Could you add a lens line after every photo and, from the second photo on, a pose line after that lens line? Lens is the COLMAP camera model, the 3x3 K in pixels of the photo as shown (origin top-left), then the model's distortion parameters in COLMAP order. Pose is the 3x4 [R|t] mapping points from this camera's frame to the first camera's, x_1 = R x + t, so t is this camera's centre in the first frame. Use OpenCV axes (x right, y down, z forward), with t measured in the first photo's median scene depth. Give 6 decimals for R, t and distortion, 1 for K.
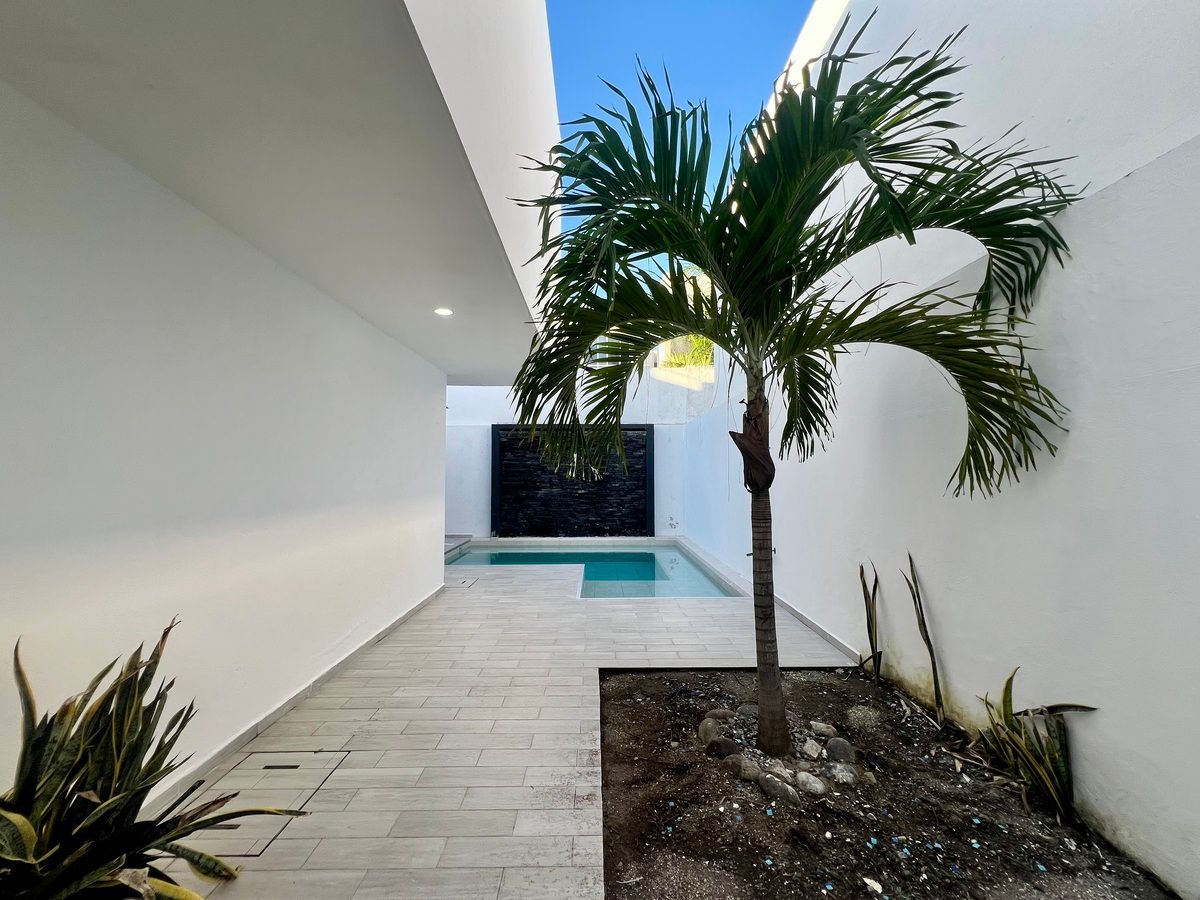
lens RADIAL K [[480.2, 0, 603.5], [0, 480.2, 448.4], [0, 0, 1]] dist [0.001024, -0.000102]
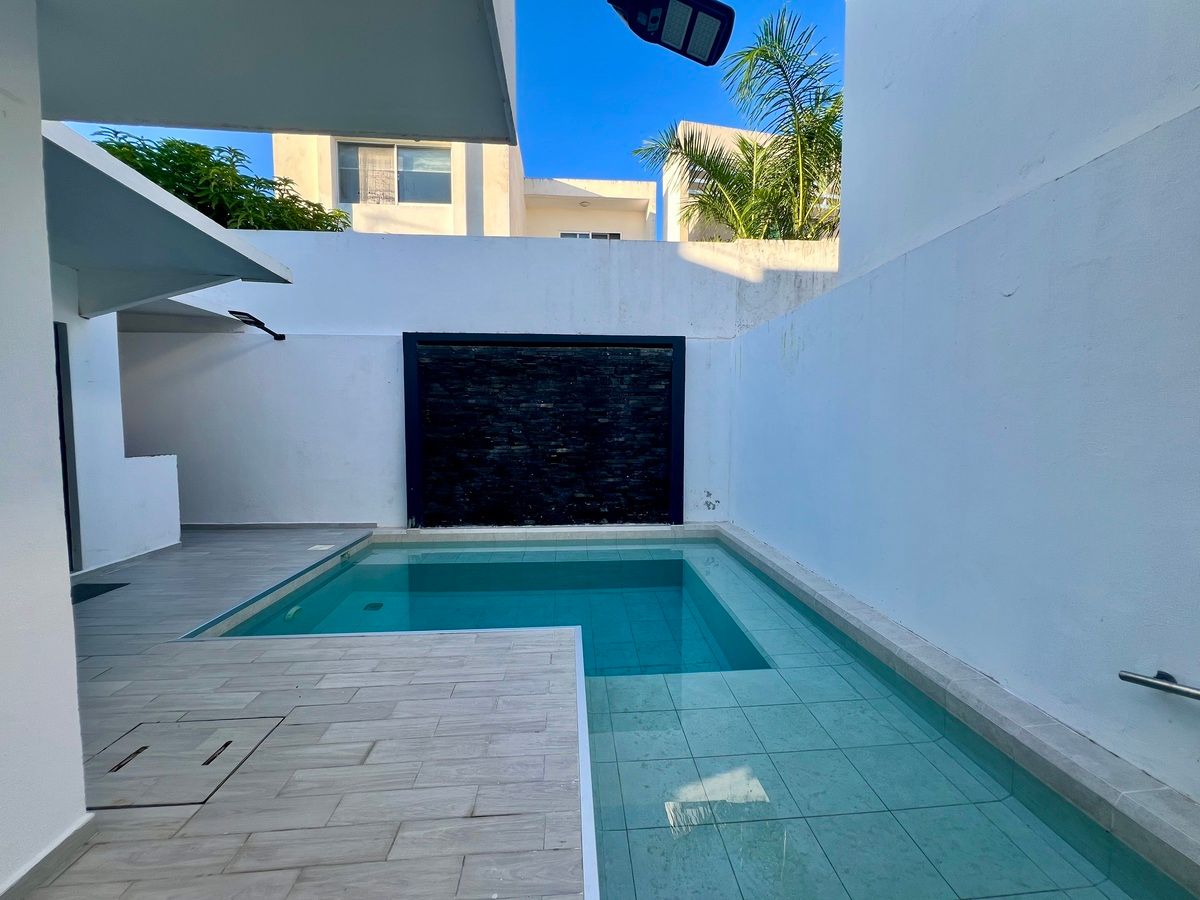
lens RADIAL K [[480.2, 0, 603.0], [0, 480.2, 453.4], [0, 0, 1]] dist [0.001024, -0.000102]
pose [[0.998040, -0.000463, 0.062583, -0.032328], [-0.007701, 0.991465, 0.130148, 0.015824], [-0.062109, -0.130375, 0.989517, 0.407043]]
